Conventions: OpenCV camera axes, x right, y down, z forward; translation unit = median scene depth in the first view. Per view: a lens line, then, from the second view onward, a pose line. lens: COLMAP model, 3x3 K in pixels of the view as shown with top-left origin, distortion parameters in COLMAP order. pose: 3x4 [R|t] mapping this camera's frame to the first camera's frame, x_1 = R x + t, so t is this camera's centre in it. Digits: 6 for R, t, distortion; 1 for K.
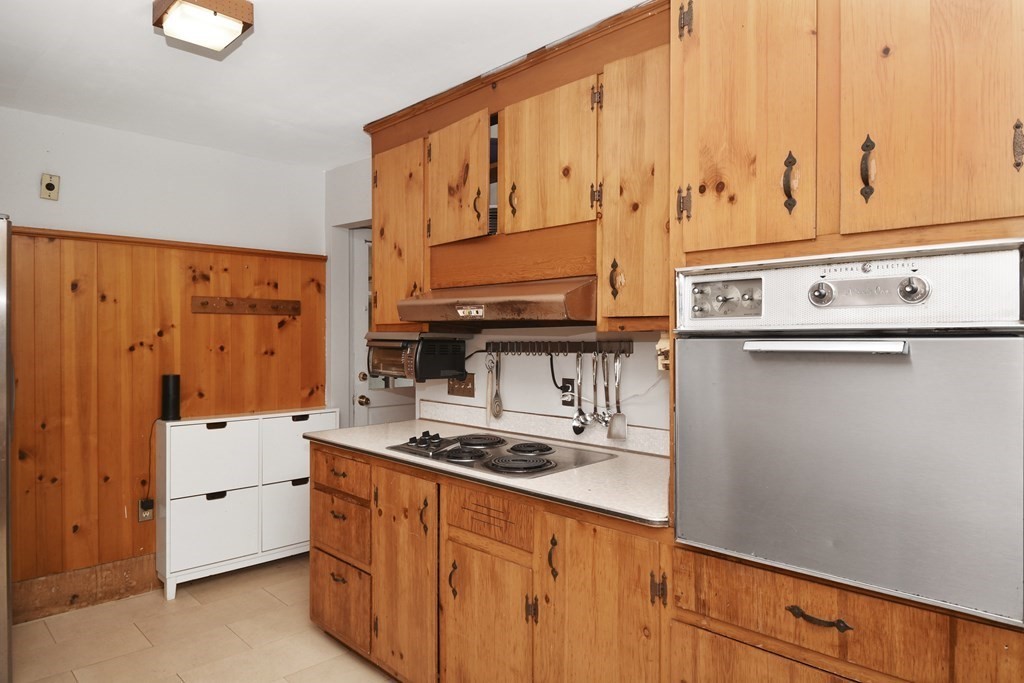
lens RADIAL K [[646.4, 0, 512.0], [0, 646.4, 341.5], [0, 0, 1]] dist [0.036148, 0.000114]
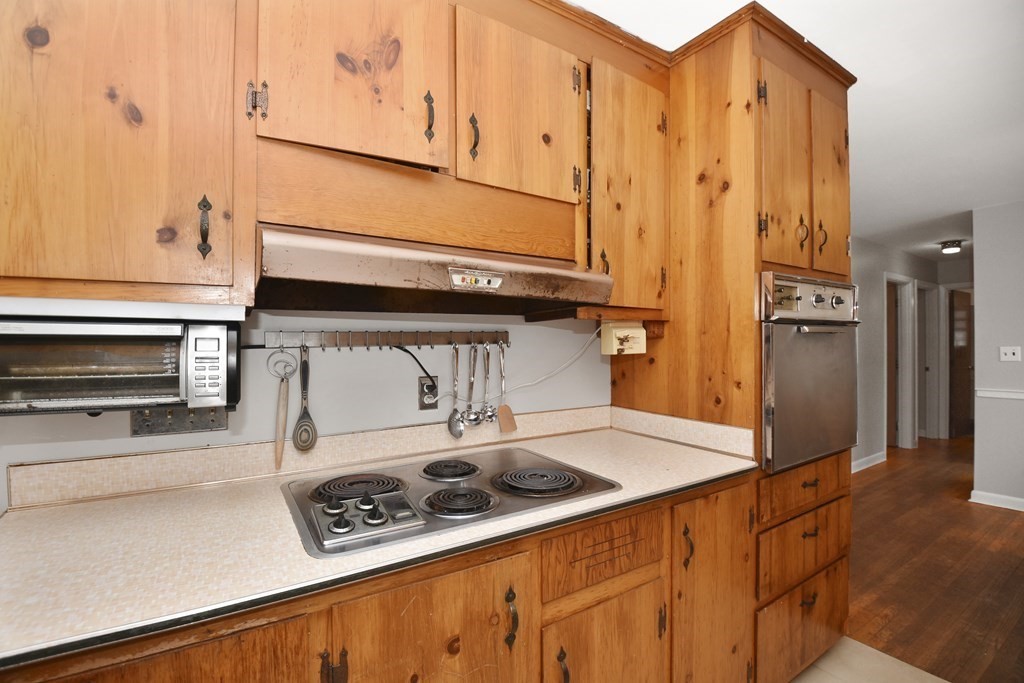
lens RADIAL K [[449.7, 0, 510.8], [0, 449.7, 346.0], [0, 0, 1]] dist [-0.001070, -0.000153]
pose [[0.206869, -0.008200, 0.978334, -0.535721], [0.010983, 0.999921, 0.006059, 0.019853], [-0.978307, 0.009492, 0.206943, 0.922233]]
